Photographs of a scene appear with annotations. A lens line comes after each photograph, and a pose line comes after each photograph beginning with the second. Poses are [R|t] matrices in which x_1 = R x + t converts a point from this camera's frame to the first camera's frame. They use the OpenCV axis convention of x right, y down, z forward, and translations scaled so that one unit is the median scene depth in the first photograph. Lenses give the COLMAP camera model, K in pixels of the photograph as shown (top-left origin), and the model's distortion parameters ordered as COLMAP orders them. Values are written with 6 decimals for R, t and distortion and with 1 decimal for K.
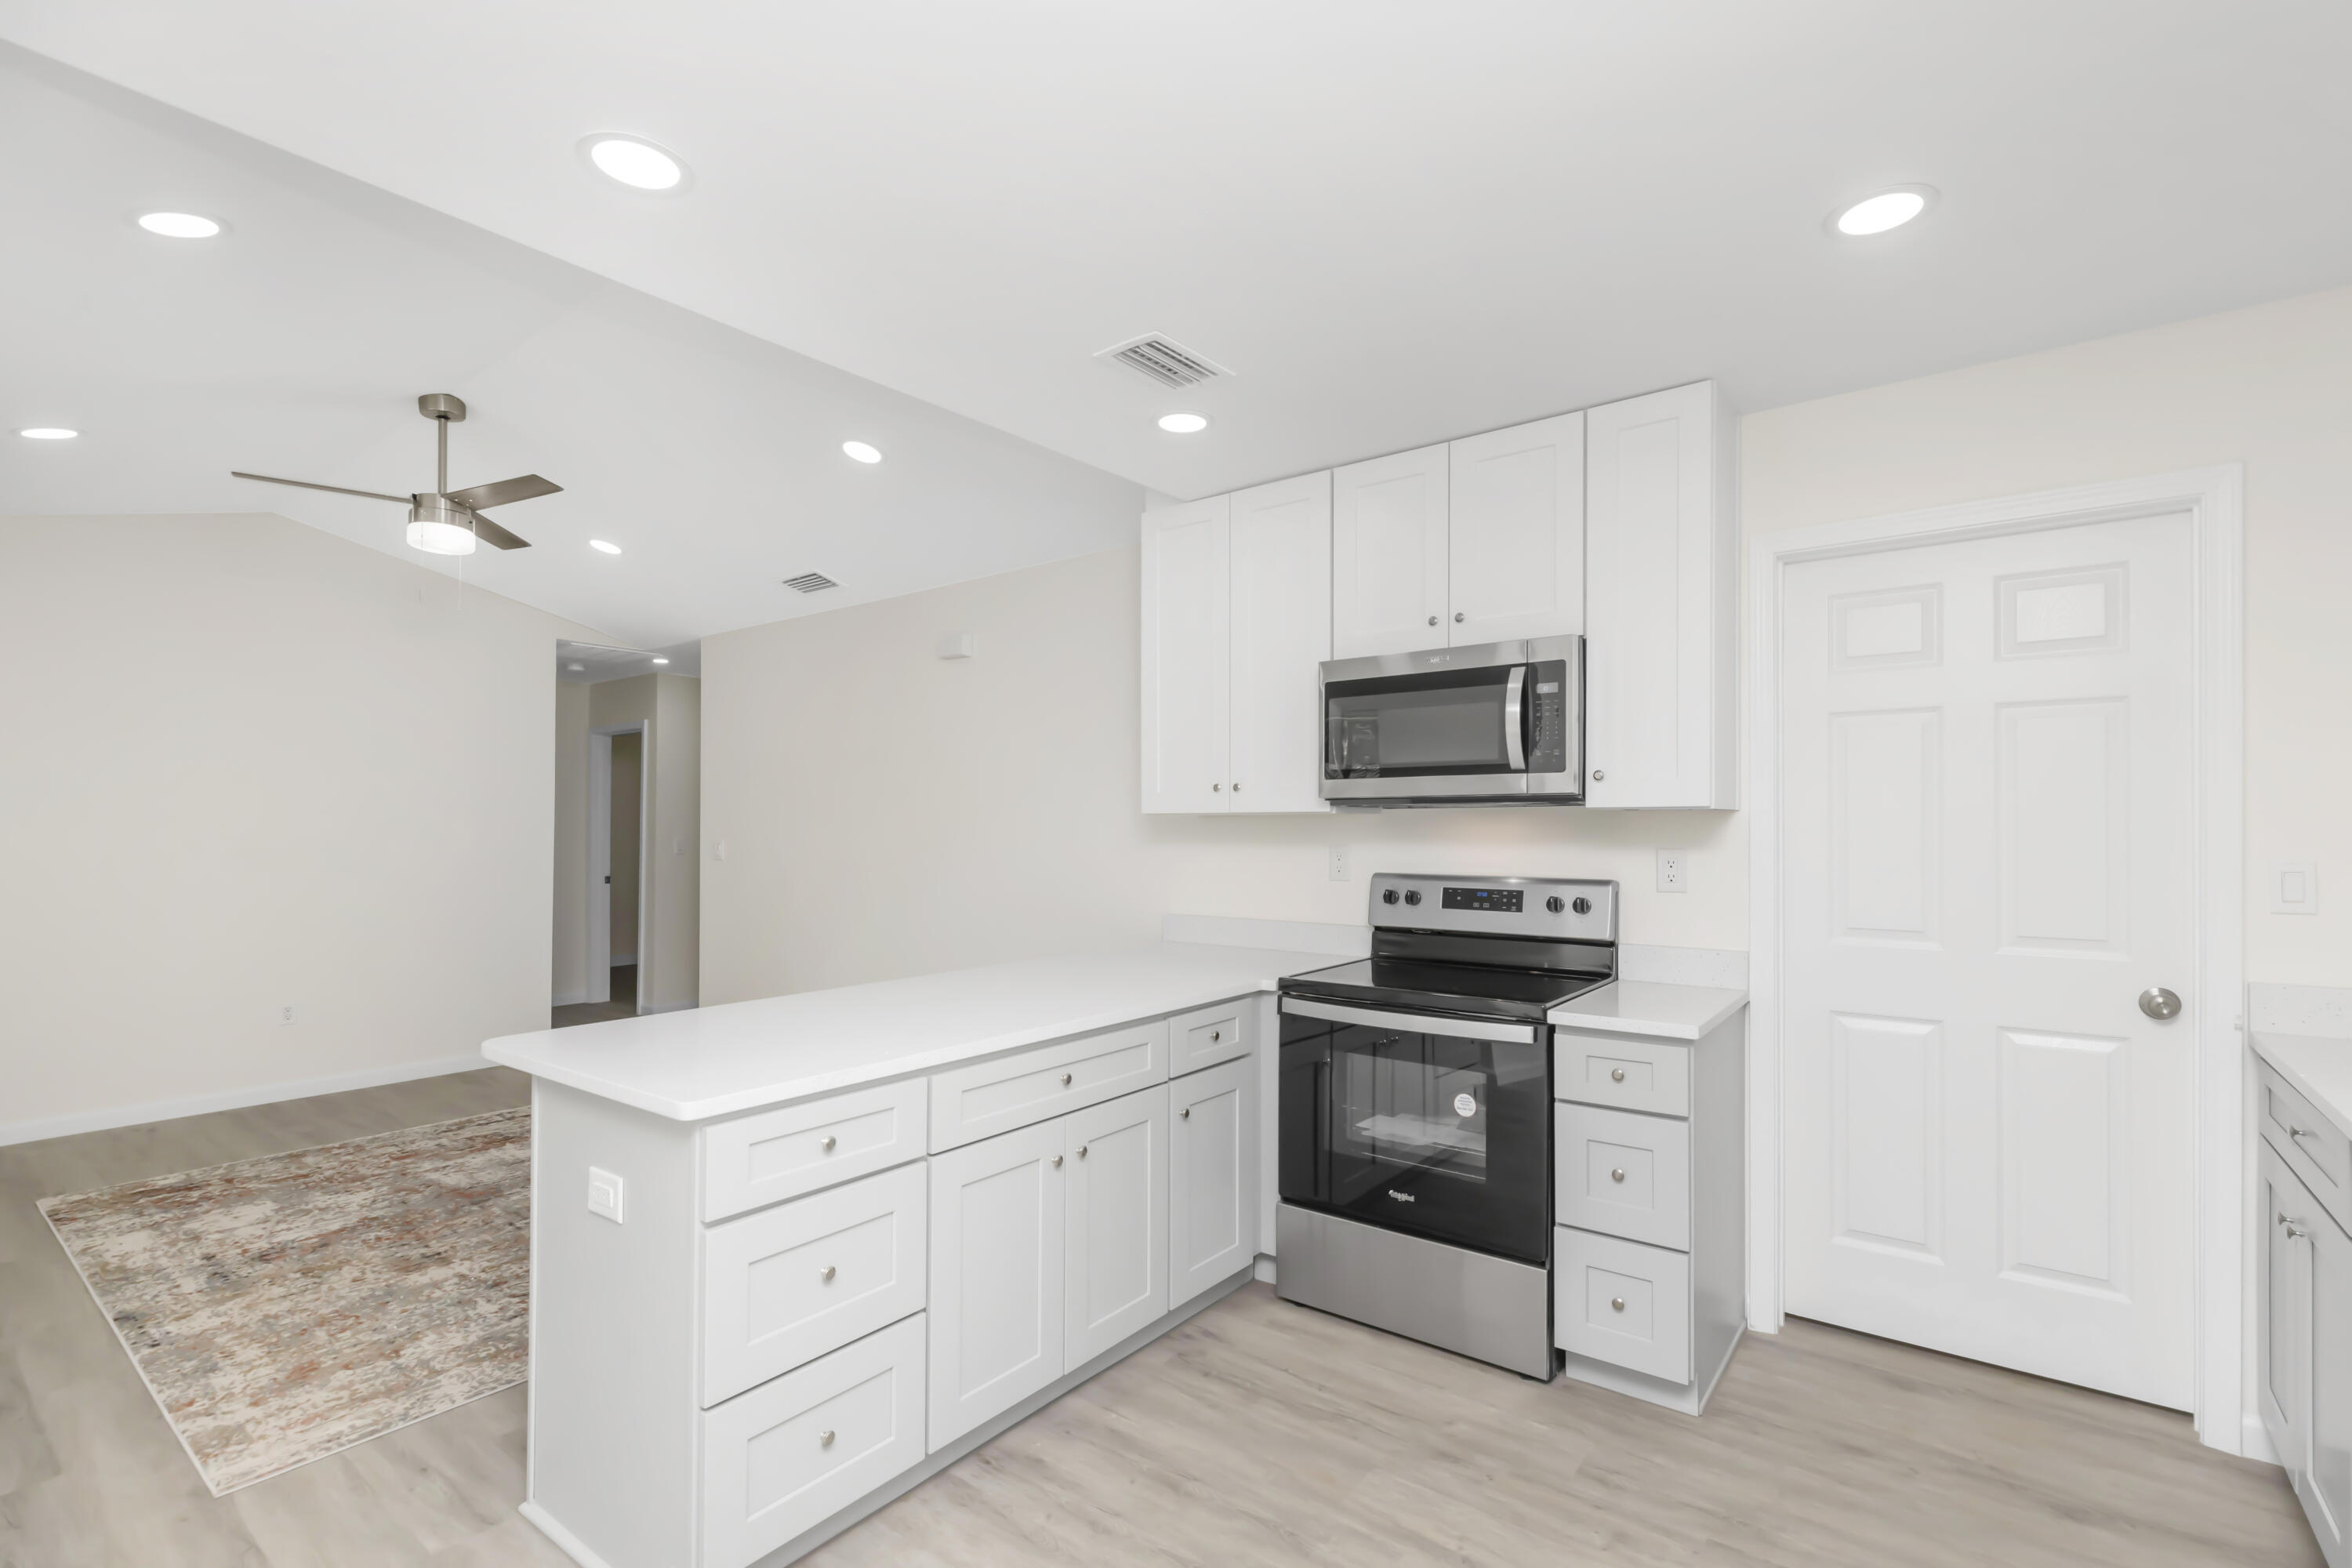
lens RADIAL K [[1090.2, 0, 1176.0], [0, 1090.2, 784.0], [0, 0, 1]] dist [-0.000725, -0.000788]
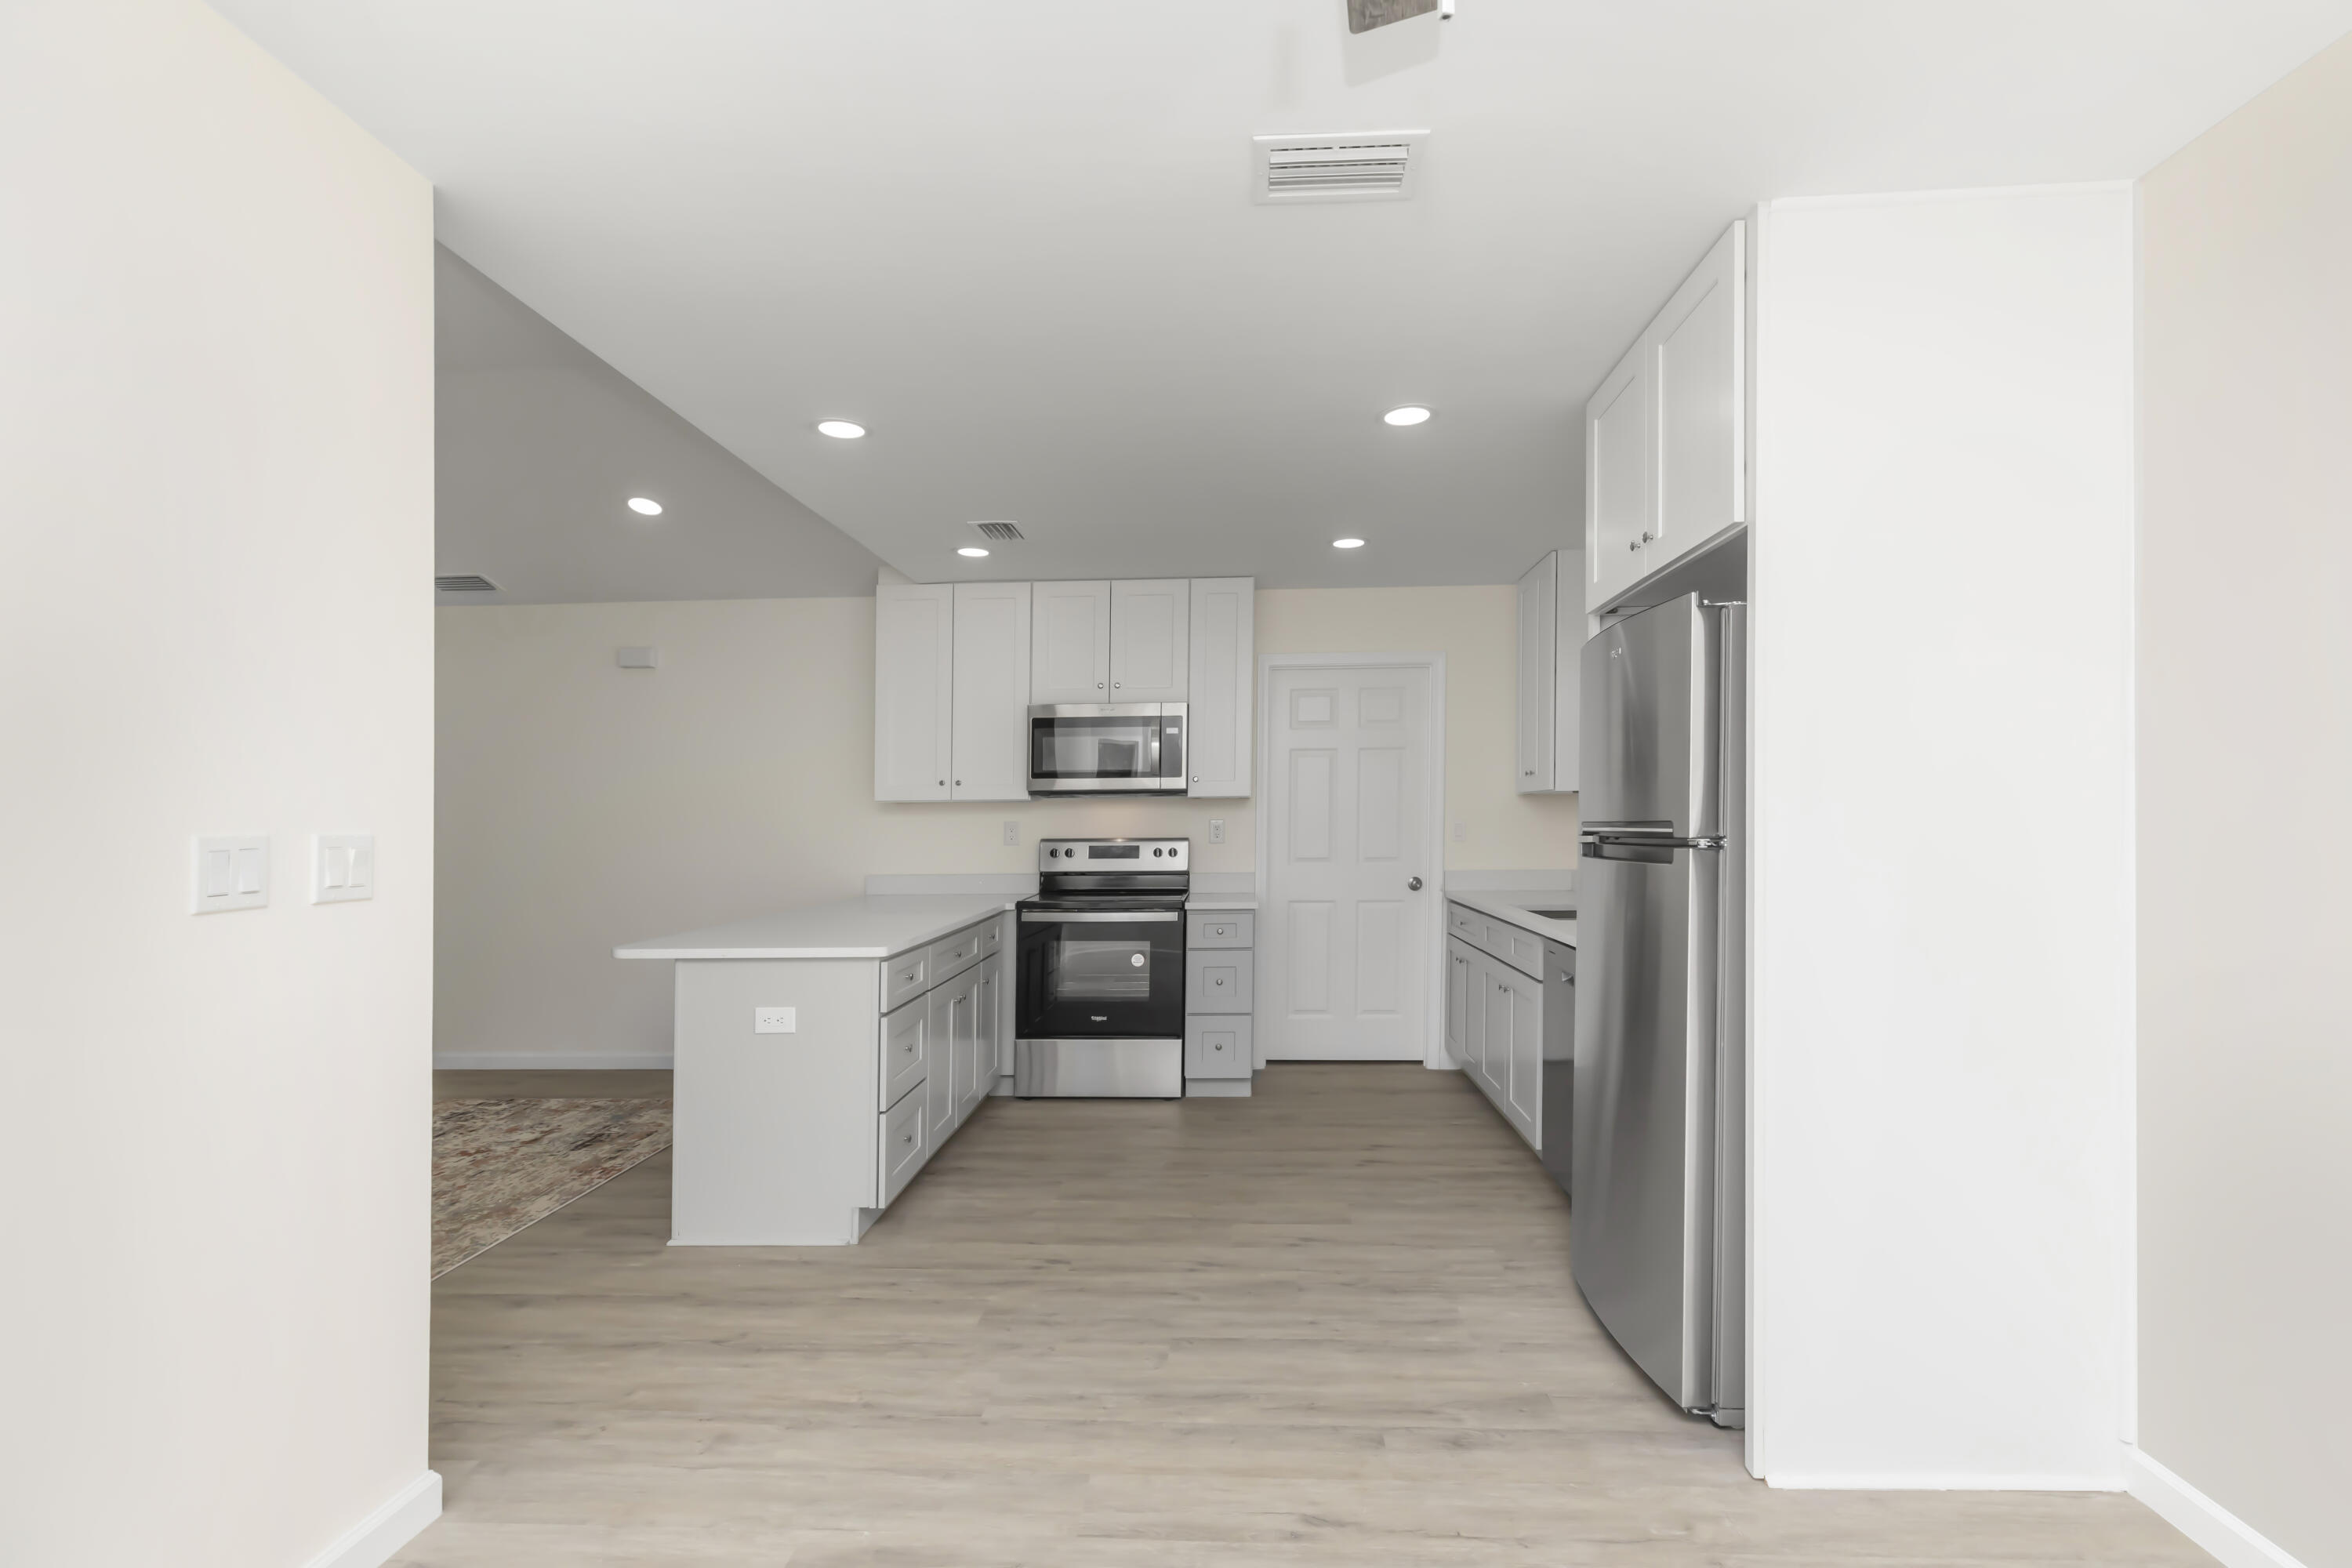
lens RADIAL K [[1082.9, 0, 1197.5], [0, 1082.9, 808.3], [0, 0, 1]] dist [0.001748, -0.000191]
pose [[0.820094, 0.001434, 0.572227, -0.626713], [-0.014147, 0.999742, 0.017769, 0.008218], [-0.572054, -0.022667, 0.819903, -0.484717]]
